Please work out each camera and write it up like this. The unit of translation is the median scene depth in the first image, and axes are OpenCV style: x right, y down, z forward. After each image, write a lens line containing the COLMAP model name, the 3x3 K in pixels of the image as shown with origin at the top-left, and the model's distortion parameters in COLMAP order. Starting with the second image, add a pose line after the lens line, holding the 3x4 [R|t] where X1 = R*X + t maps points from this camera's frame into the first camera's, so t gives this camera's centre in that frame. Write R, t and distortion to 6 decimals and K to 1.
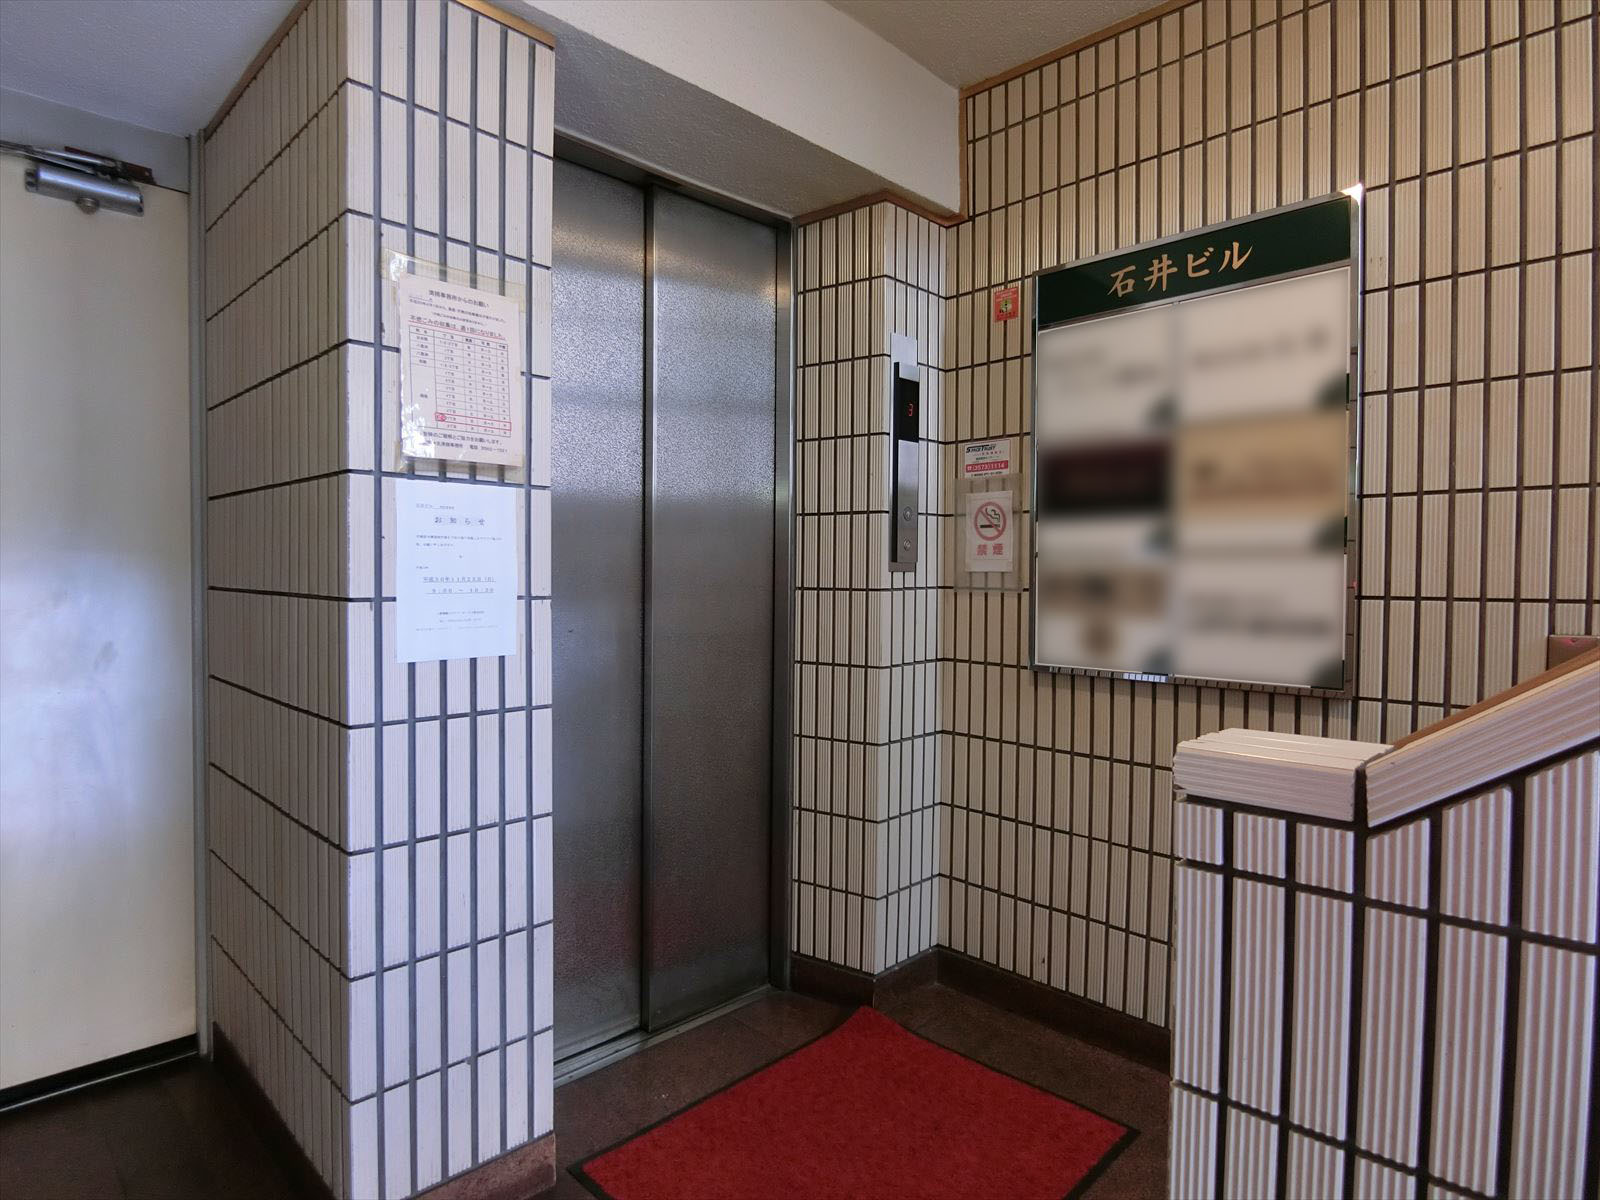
lens RADIAL K [[900.8, 0, 799.2], [0, 900.8, 597.3], [0, 0, 1]] dist [-0.016486, -0.002188]
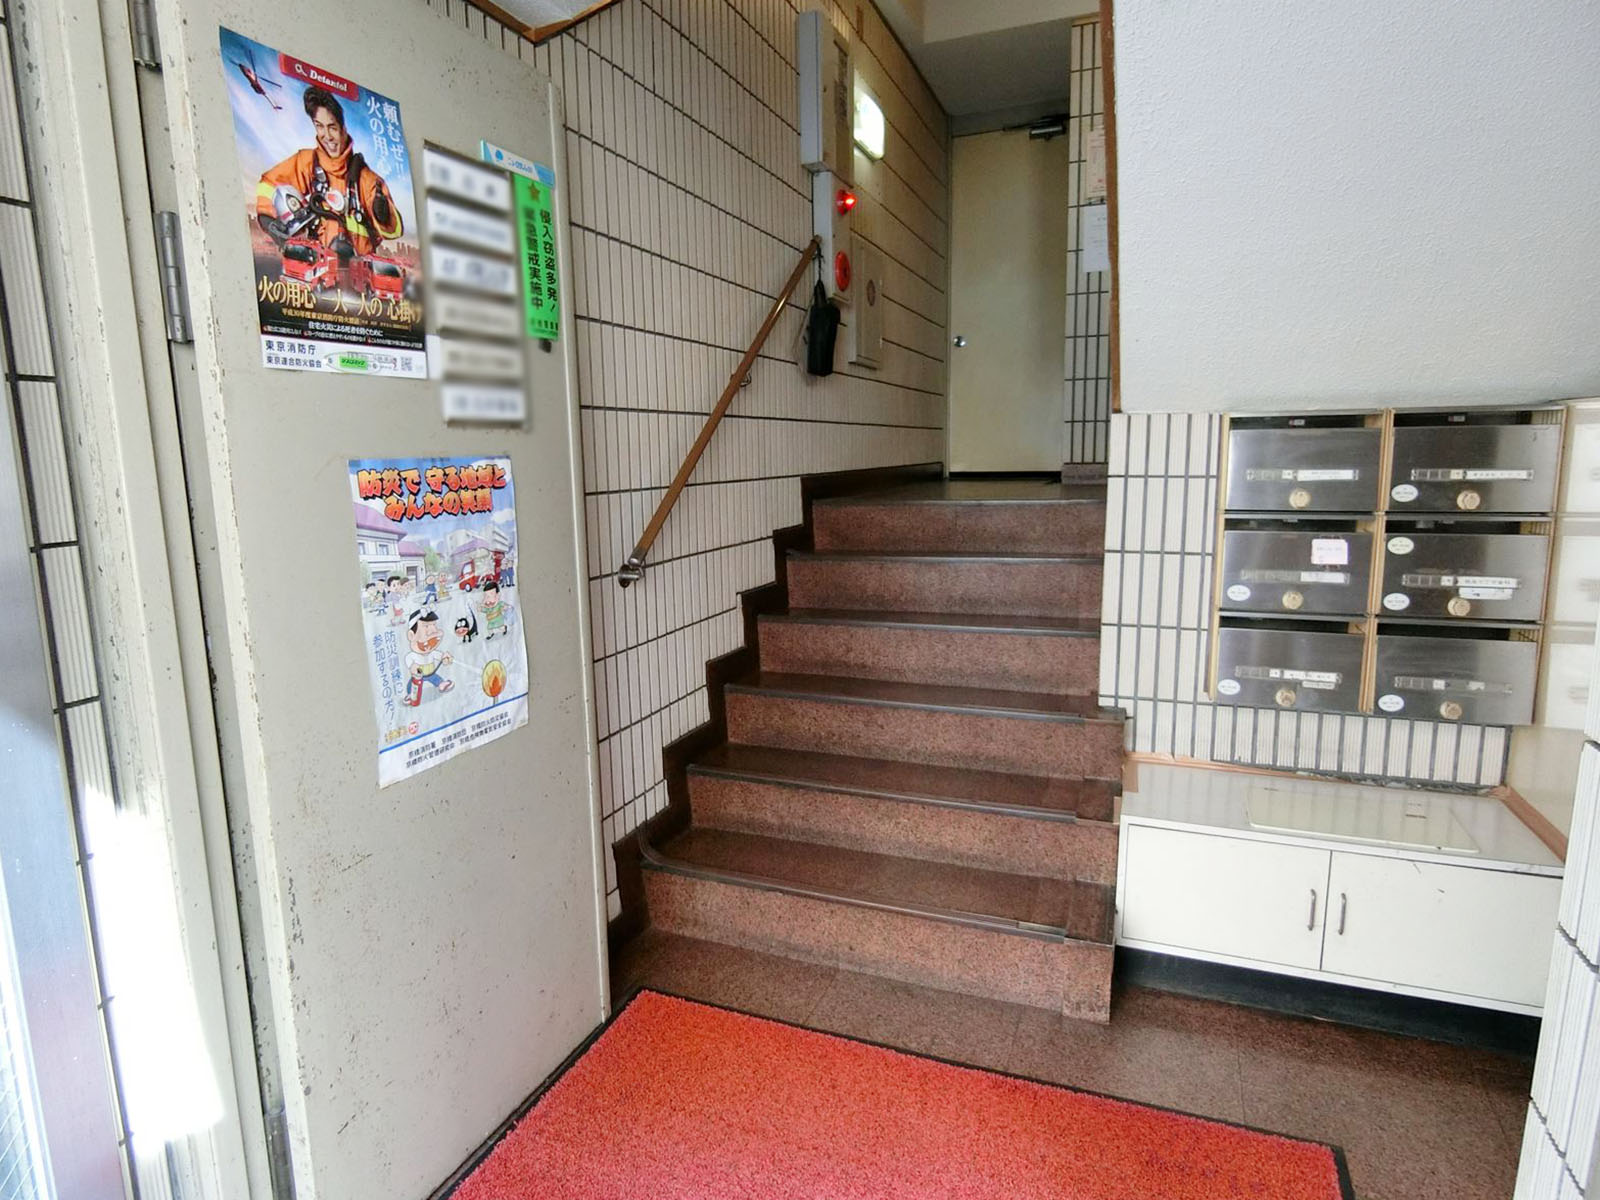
lens RADIAL K [[900.8, 0, 795.9], [0, 900.8, 599.6], [0, 0, 1]] dist [-0.016486, -0.002188]
pose [[0.389455, 0.132992, -0.911394, 2.014725], [0.000259, 0.989505, 0.144501, 0.711058], [0.921046, -0.056512, 0.385333, -1.065791]]
